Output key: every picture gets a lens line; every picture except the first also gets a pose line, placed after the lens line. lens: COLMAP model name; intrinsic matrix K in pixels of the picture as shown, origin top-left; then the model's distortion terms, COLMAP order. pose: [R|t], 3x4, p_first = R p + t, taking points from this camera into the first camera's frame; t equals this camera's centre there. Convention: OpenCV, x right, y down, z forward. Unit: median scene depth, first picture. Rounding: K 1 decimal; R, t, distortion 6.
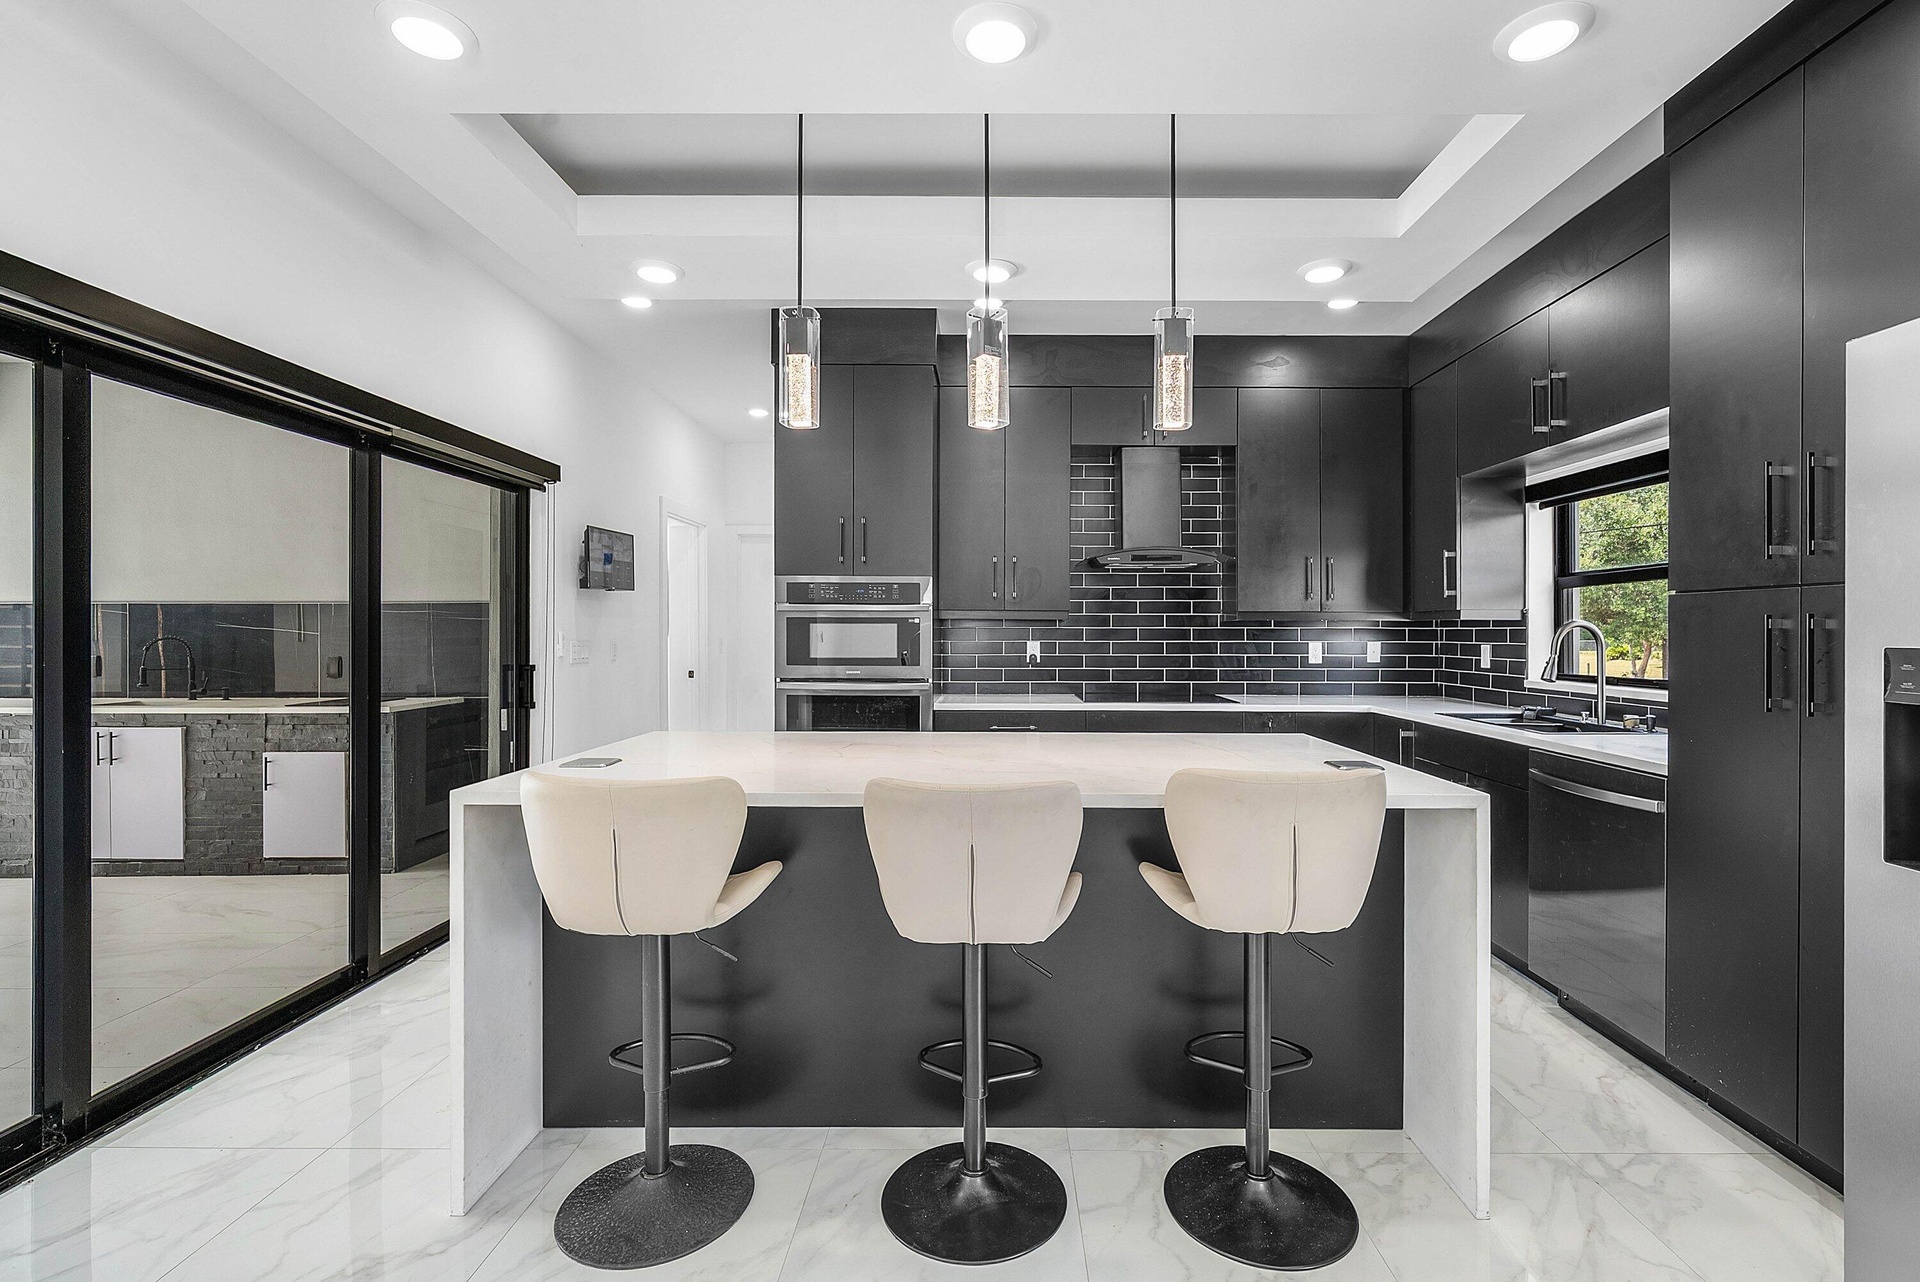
lens RADIAL K [[889.7, 0, 975.9], [0, 889.7, 631.9], [0, 0, 1]] dist [-0.000655, 0.000530]
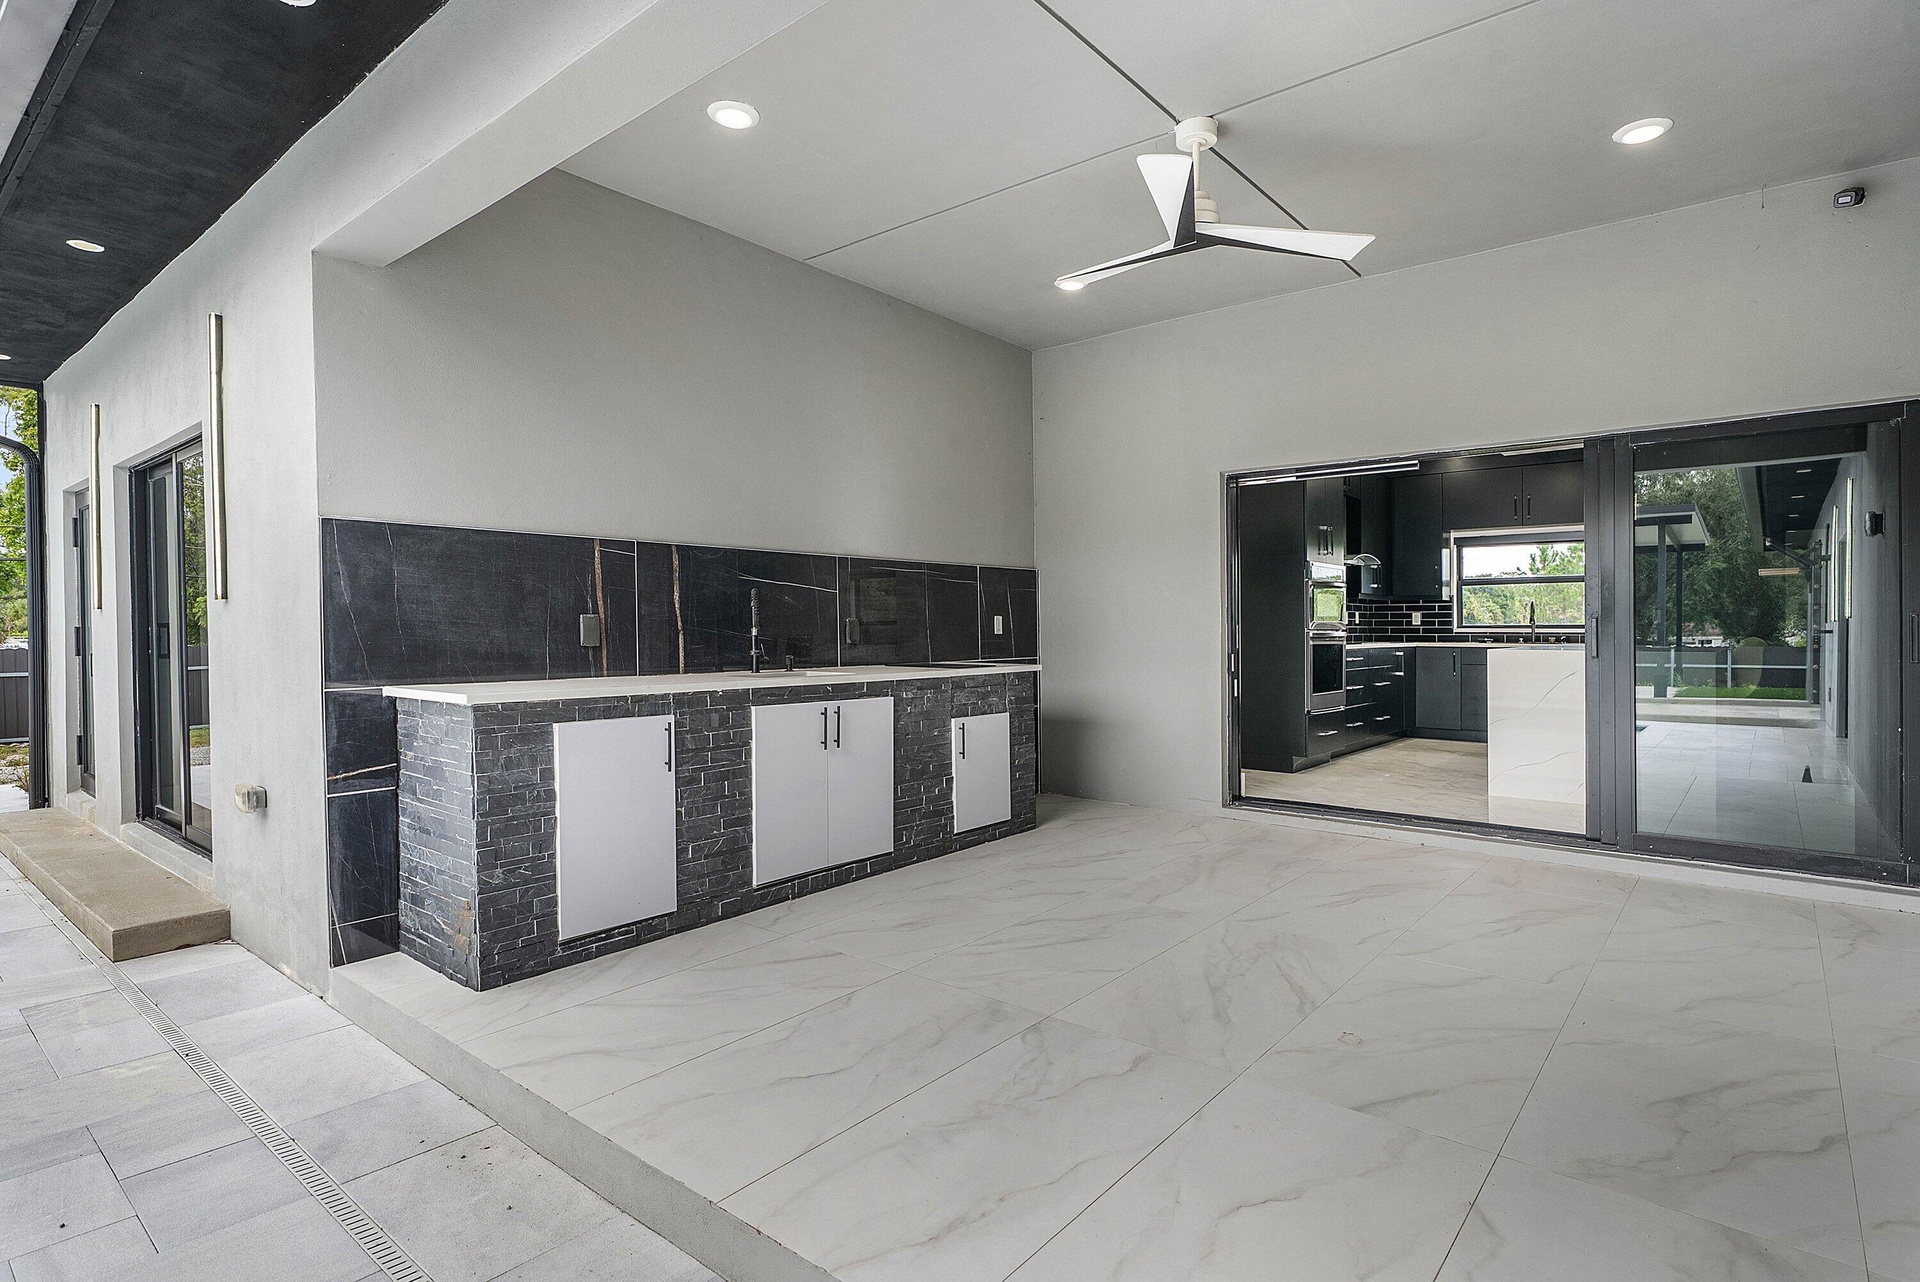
lens RADIAL K [[967.6, 0, 998.8], [0, 967.6, 629.0], [0, 0, 1]] dist [0.008450, 0.000052]
pose [[0.622785, -0.002744, 0.782388, -1.825673], [0.000066, 0.999994, 0.003455, 0.045857], [-0.782393, -0.002099, 0.622781, 0.400530]]
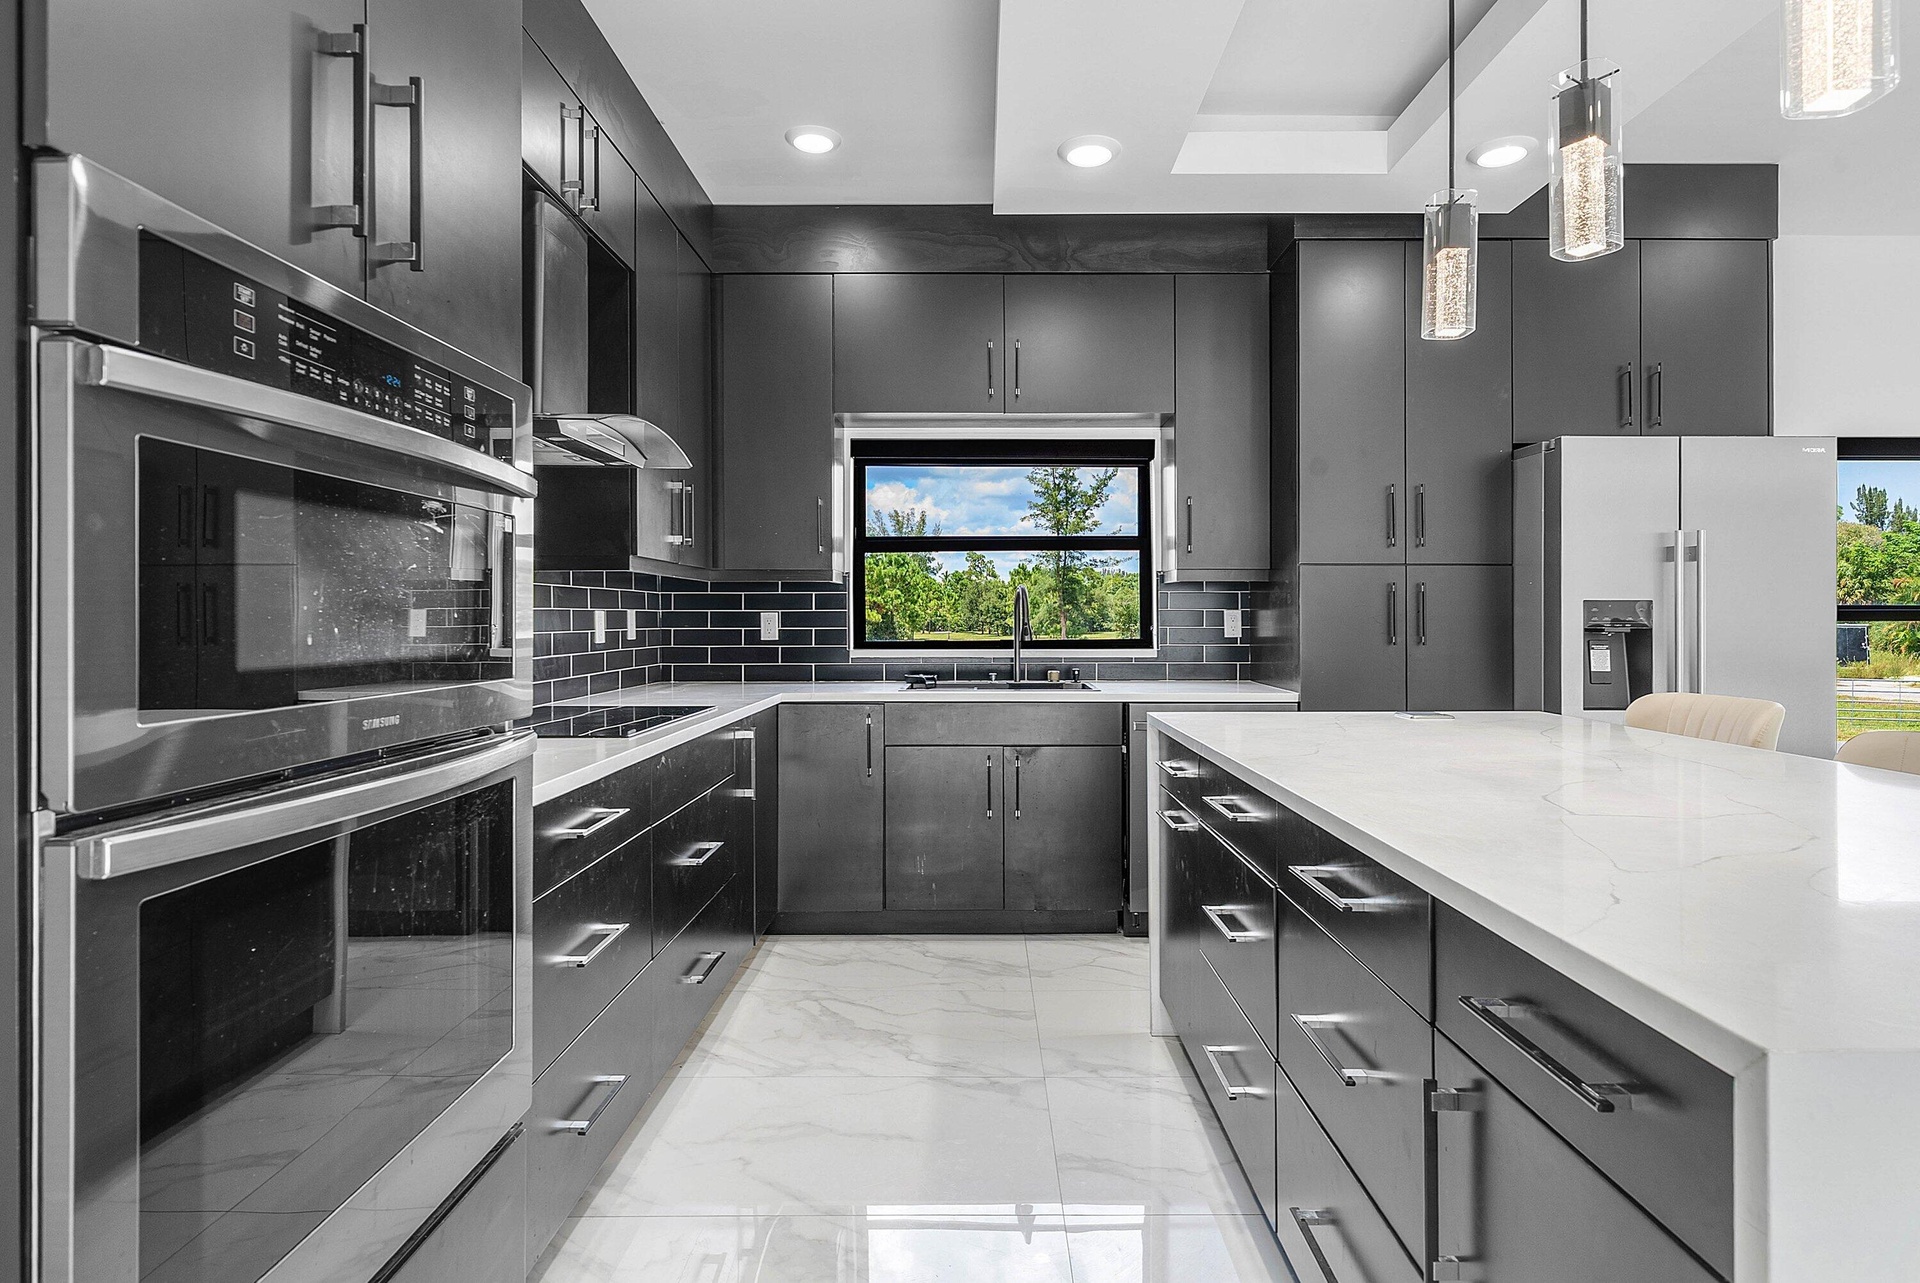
lens RADIAL K [[967.6, 0, 966.8], [0, 967.6, 614.8], [0, 0, 1]] dist [0.008450, 0.000052]
pose [[0.011351, -0.003308, 0.999930, -0.382826], [0.001013, 0.999994, 0.003297, 0.014171], [-0.999935, 0.000975, 0.011354, 0.848621]]
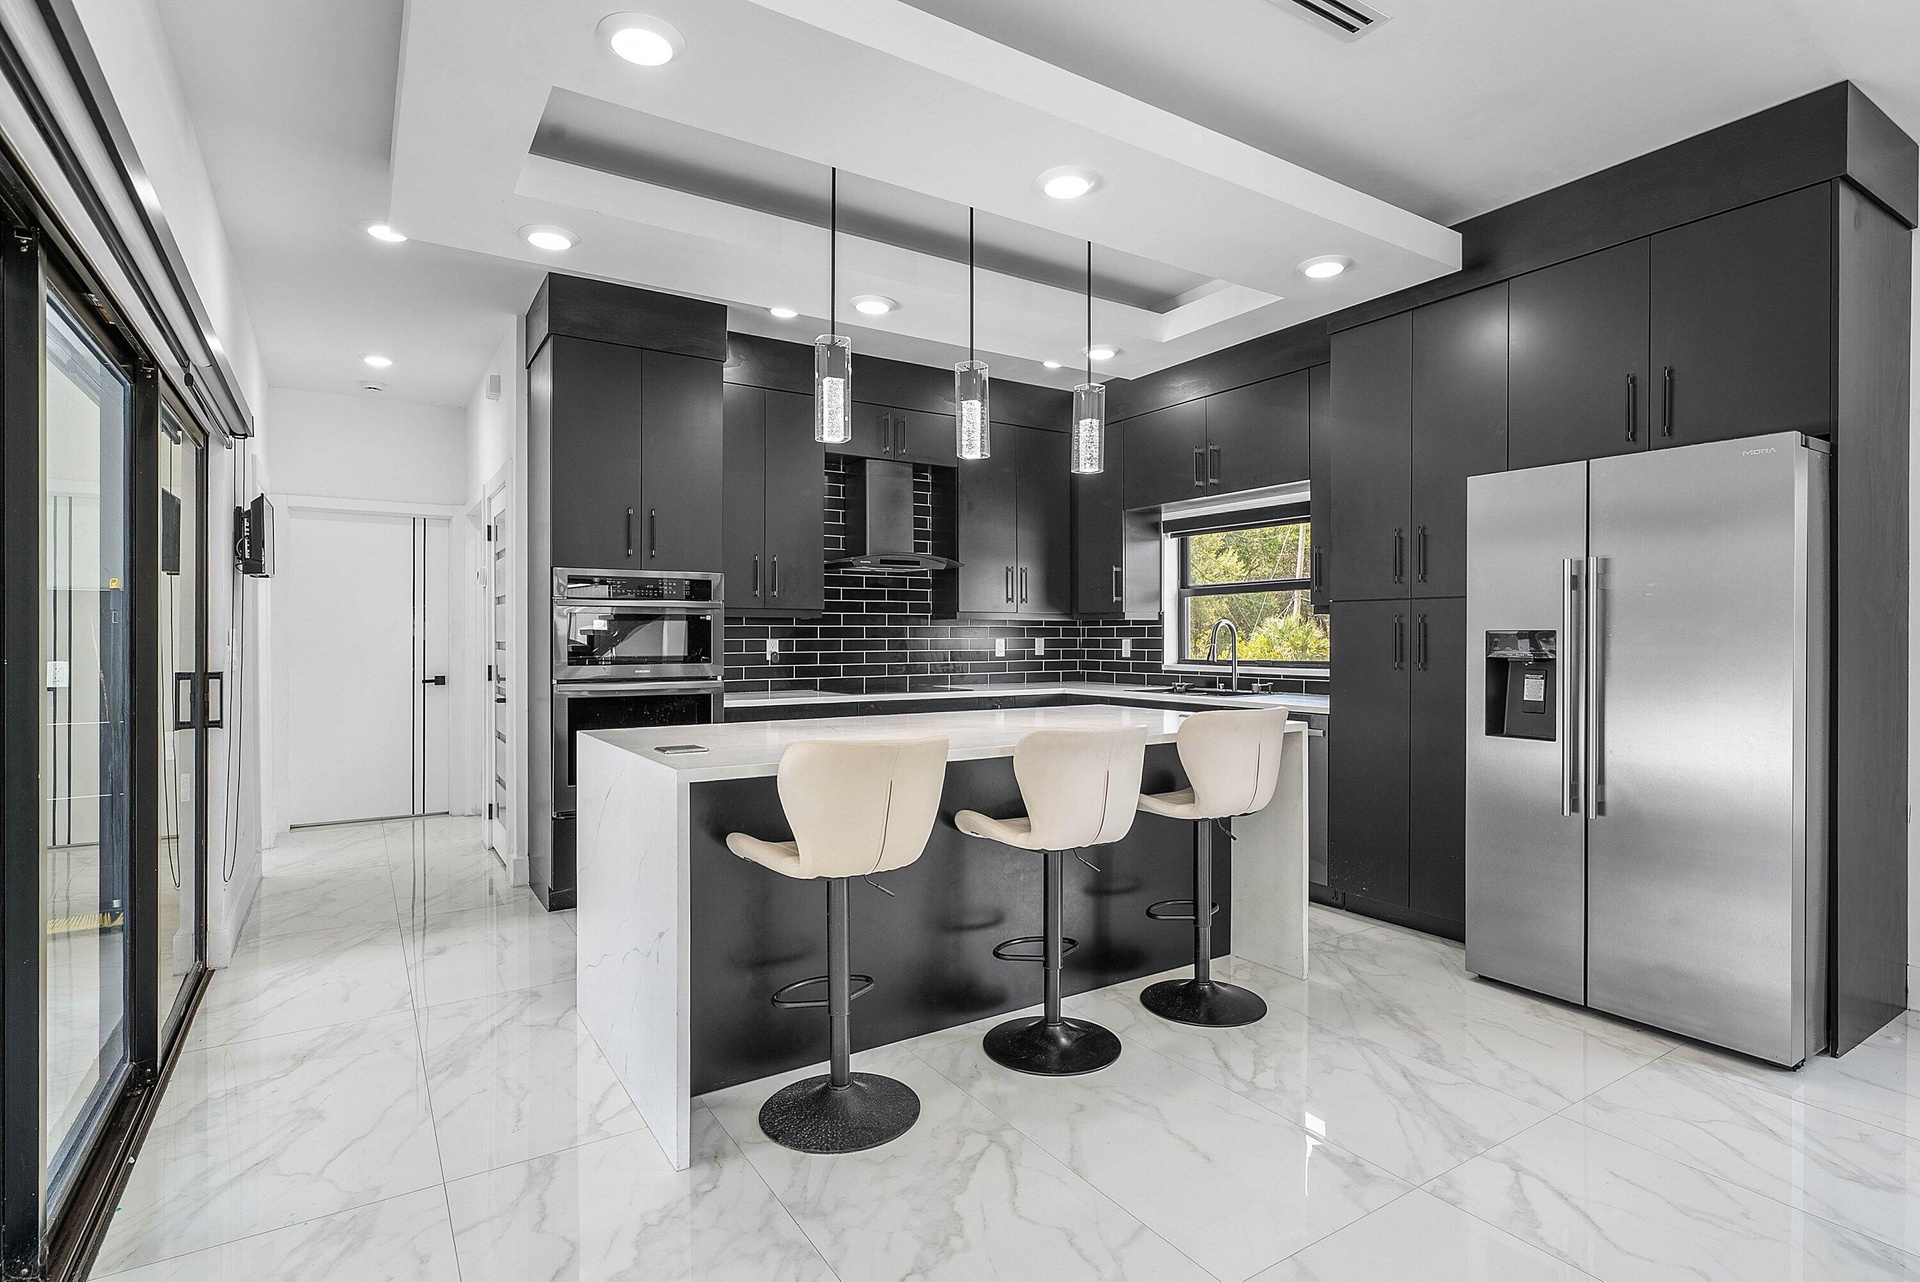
lens RADIAL K [[967.6, 0, 996.1], [0, 967.6, 647.4], [0, 0, 1]] dist [0.008450, 0.000052]
pose [[0.830457, -0.011208, 0.556969, -0.397827], [0.004512, 0.999900, 0.013393, 0.007211], [-0.557064, -0.008610, 0.830425, -0.074724]]
